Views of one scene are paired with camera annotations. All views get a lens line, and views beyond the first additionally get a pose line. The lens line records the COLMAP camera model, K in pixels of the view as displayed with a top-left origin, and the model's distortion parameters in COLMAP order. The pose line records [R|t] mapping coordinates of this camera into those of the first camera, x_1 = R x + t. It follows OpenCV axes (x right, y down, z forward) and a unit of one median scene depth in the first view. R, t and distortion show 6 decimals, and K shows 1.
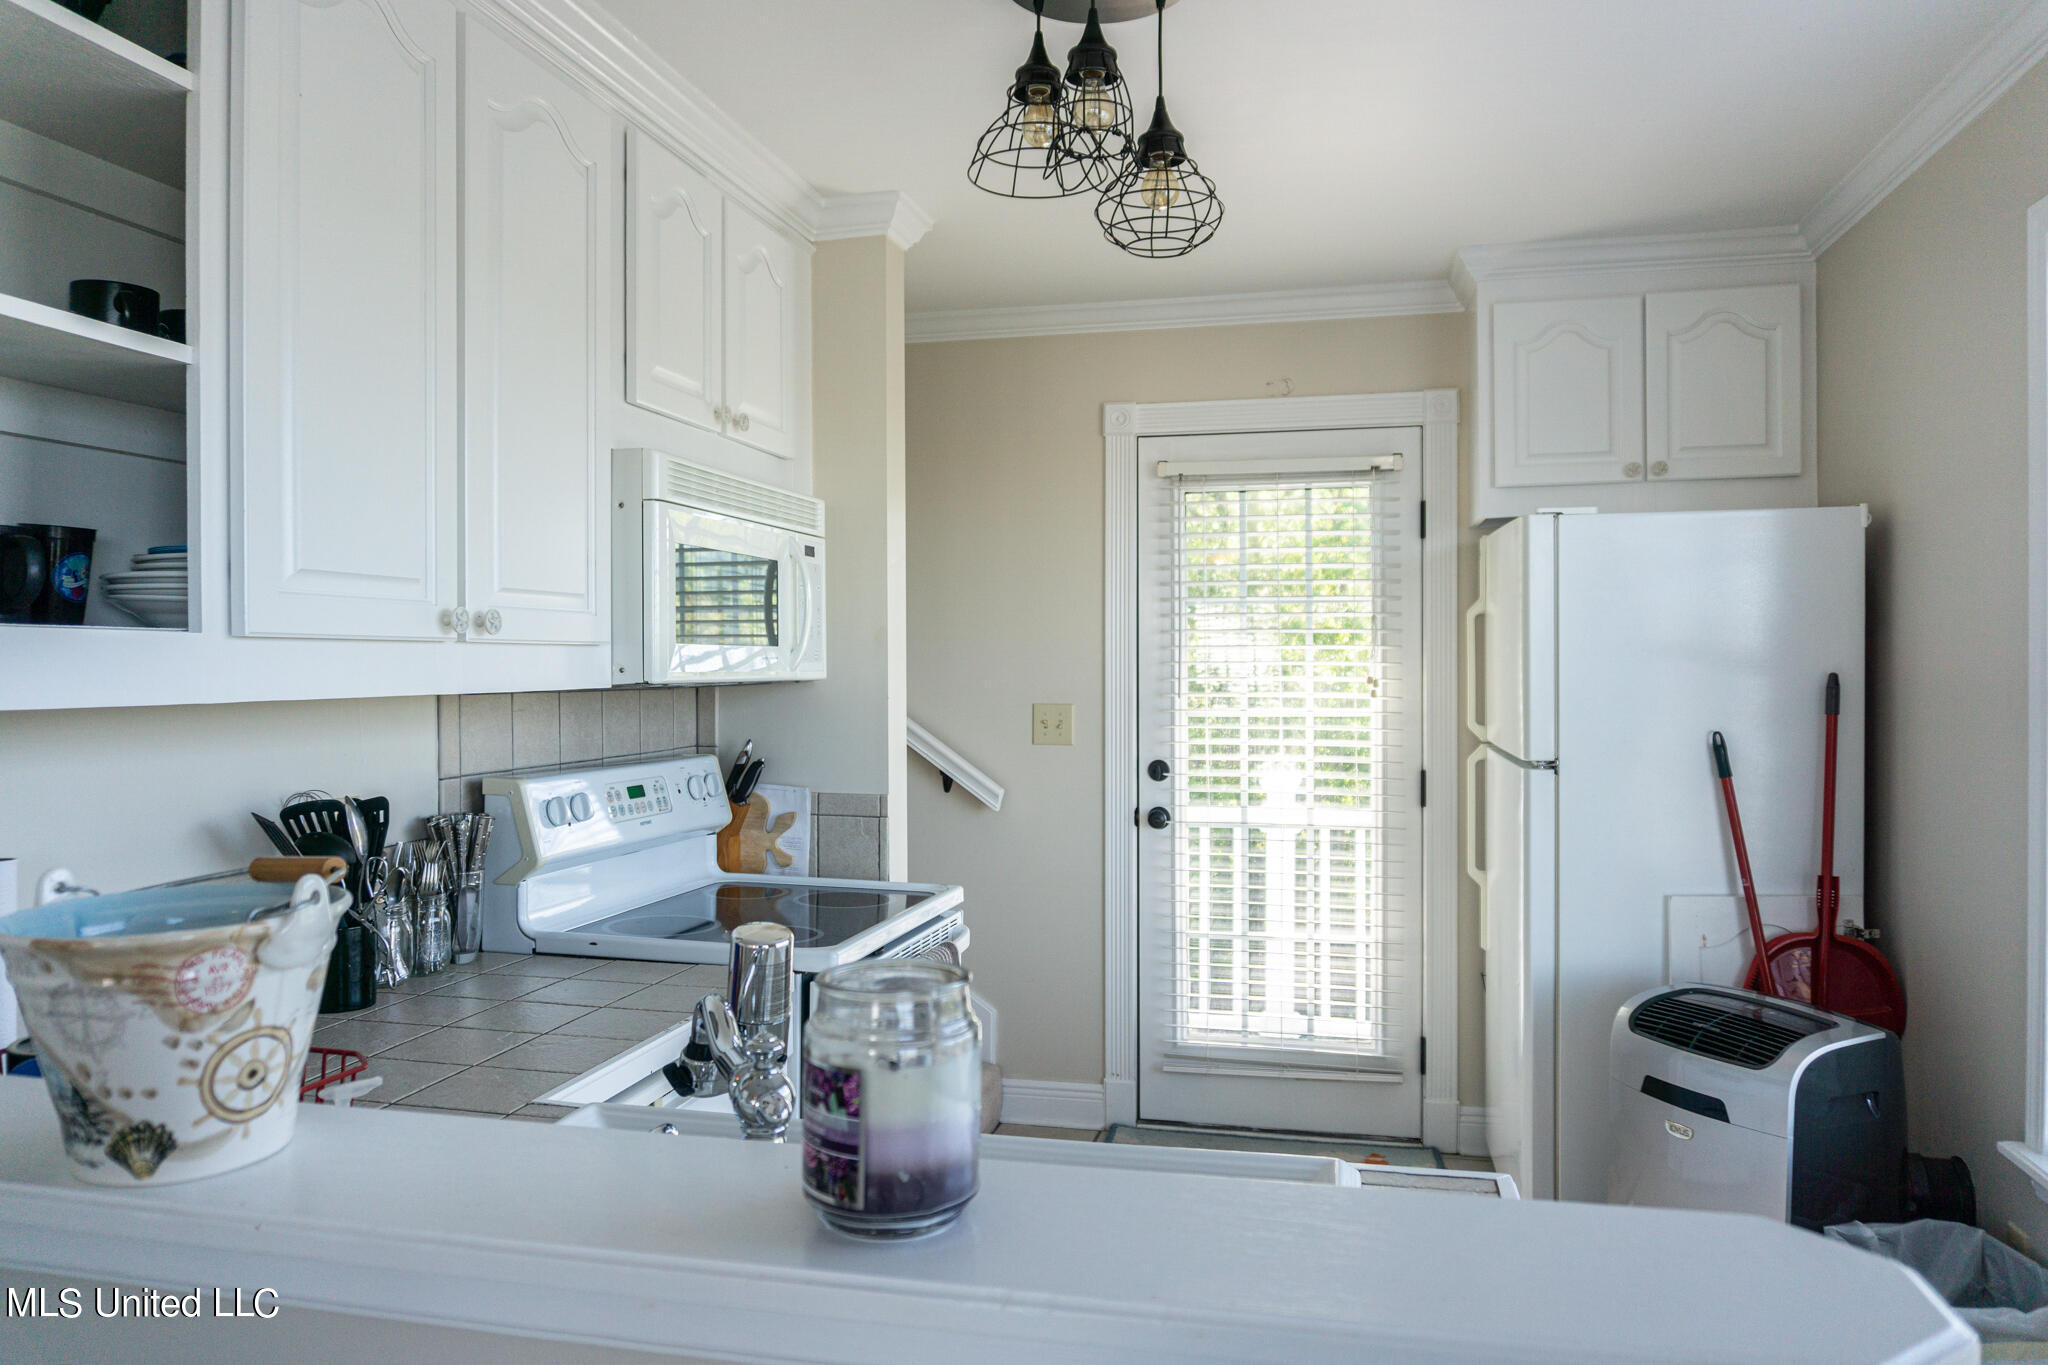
lens RADIAL K [[1384.1, 0, 1019.4], [0, 1384.1, 687.8], [0, 0, 1]] dist [-0.009499, -0.001842]
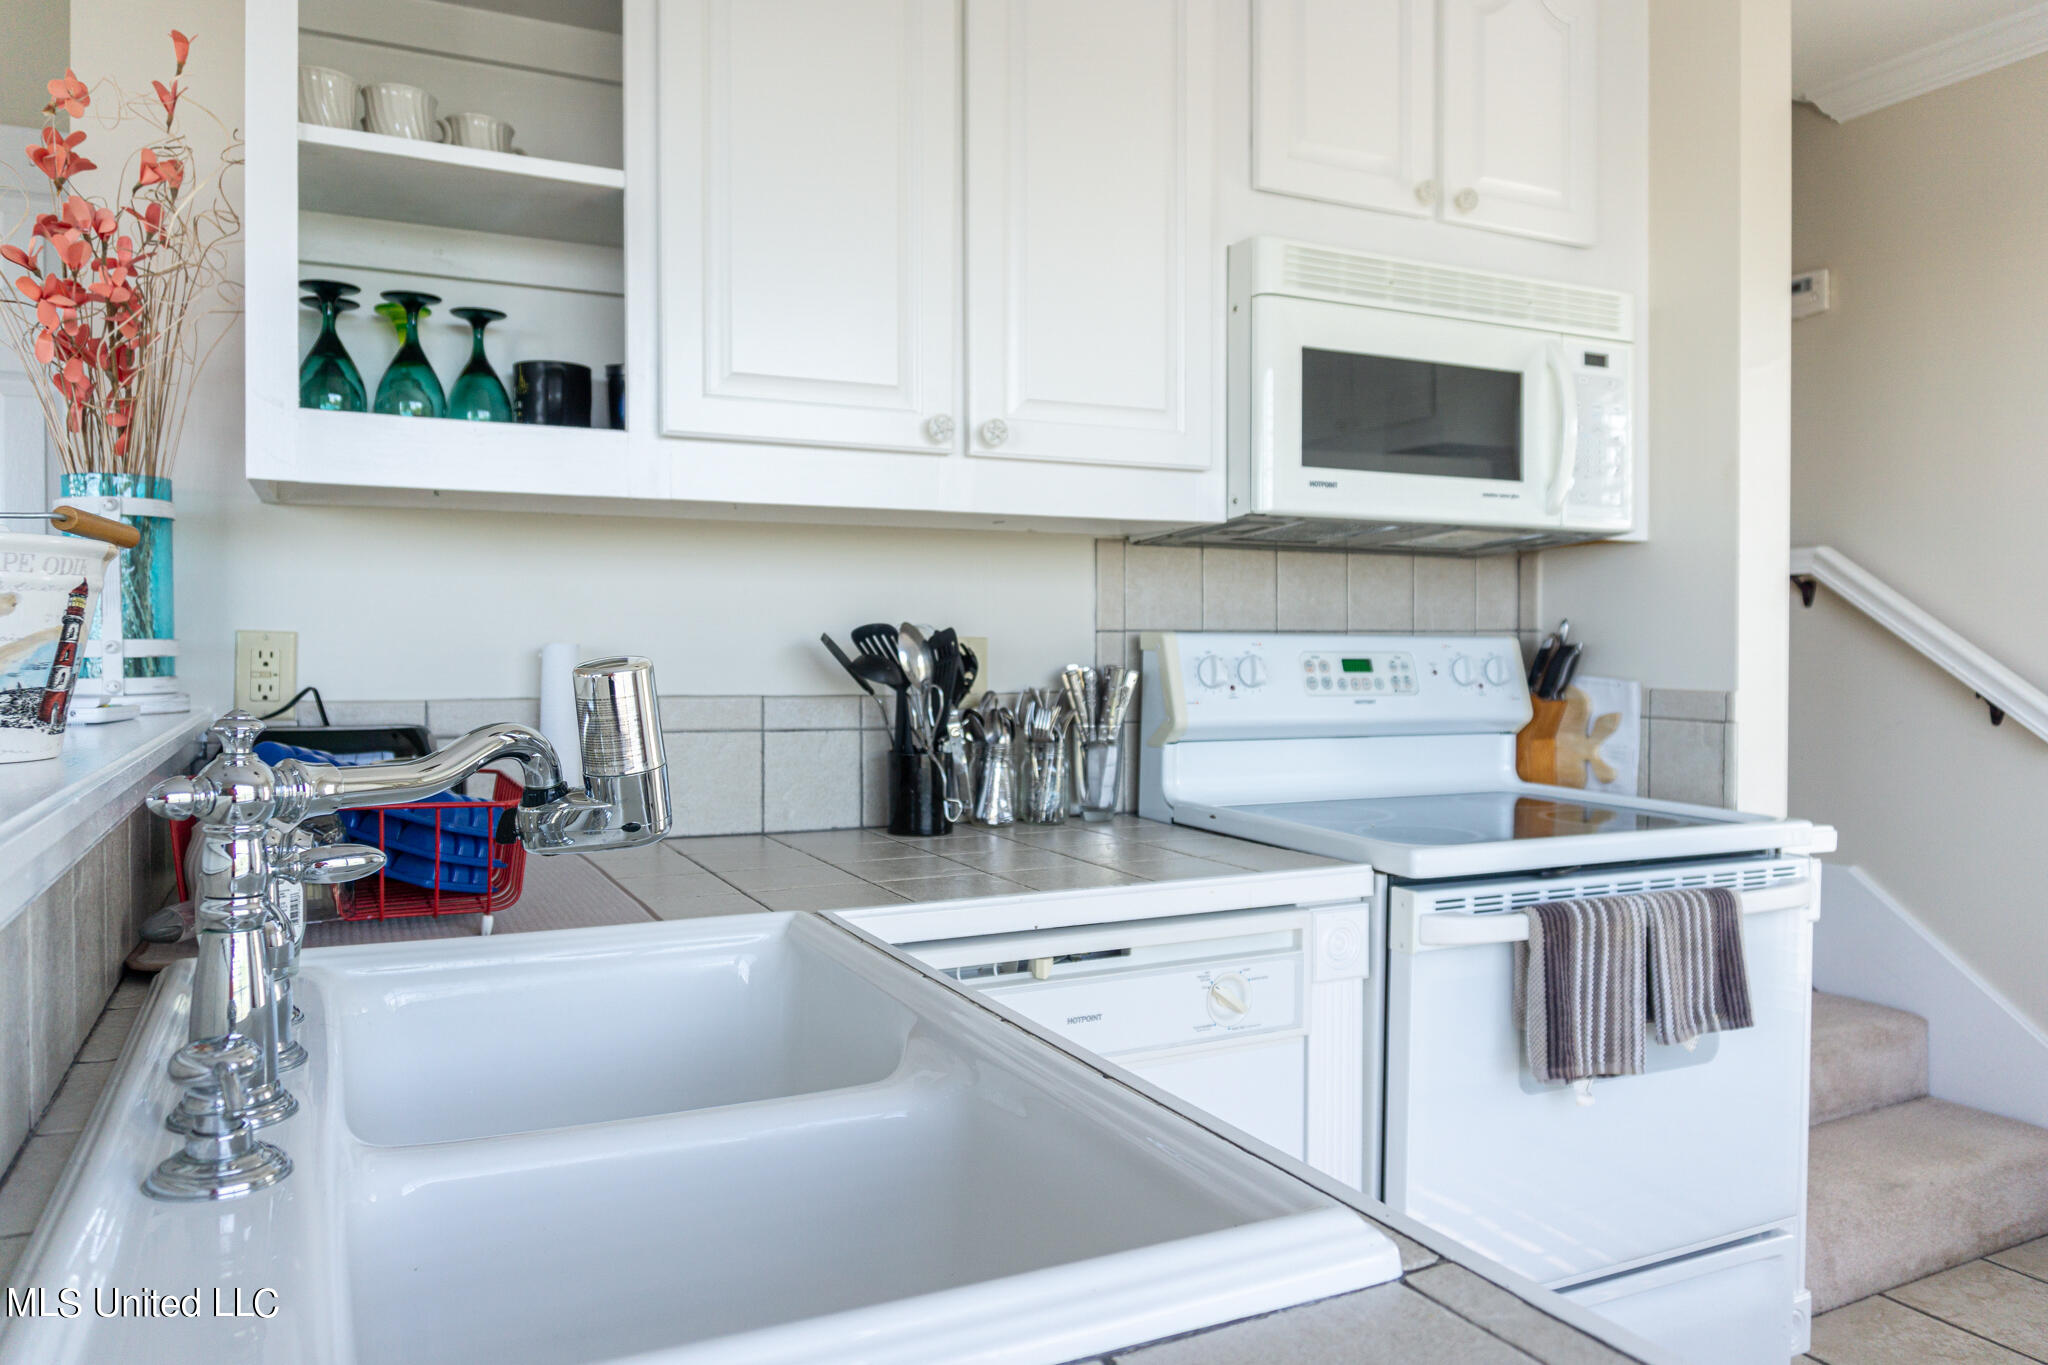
lens RADIAL K [[1384.1, 0, 1019.4], [0, 1384.1, 687.8], [0, 0, 1]] dist [-0.009499, -0.001842]
pose [[0.639814, 0.023747, -0.768162, 0.247960], [-0.011884, 0.999709, 0.021007, 0.073711], [0.768438, -0.004312, 0.639910, 0.291664]]
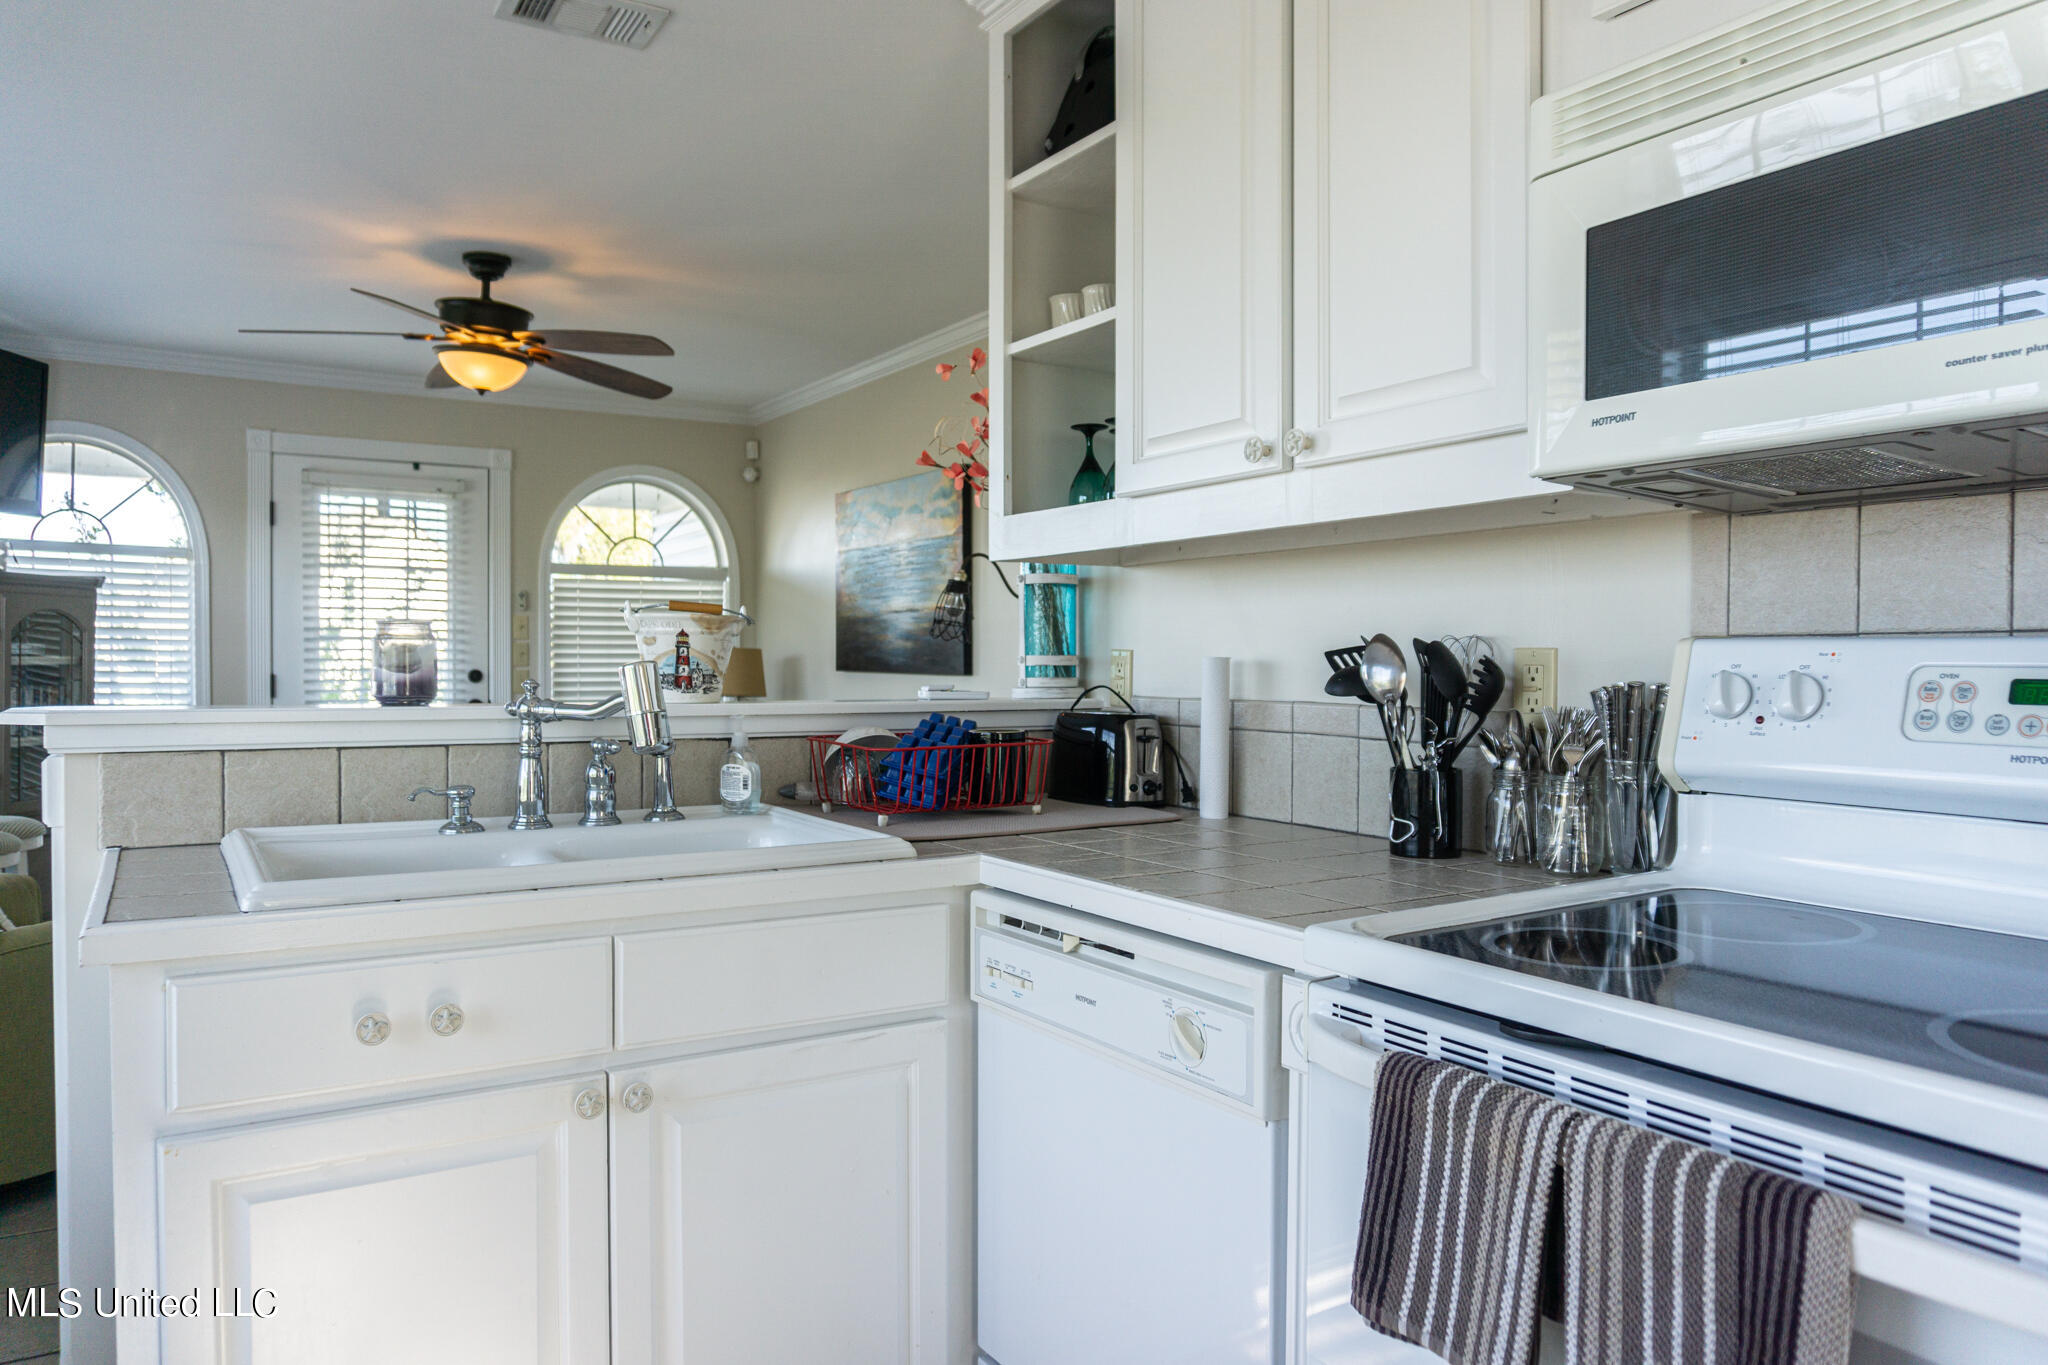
lens RADIAL K [[1384.1, 0, 1019.4], [0, 1384.1, 687.8], [0, 0, 1]] dist [-0.009499, -0.001842]
pose [[-0.699562, 0.007898, -0.714528, 0.291231], [-0.014938, 0.999559, 0.025673, 0.067153], [0.714416, 0.028633, -0.699135, 1.076742]]
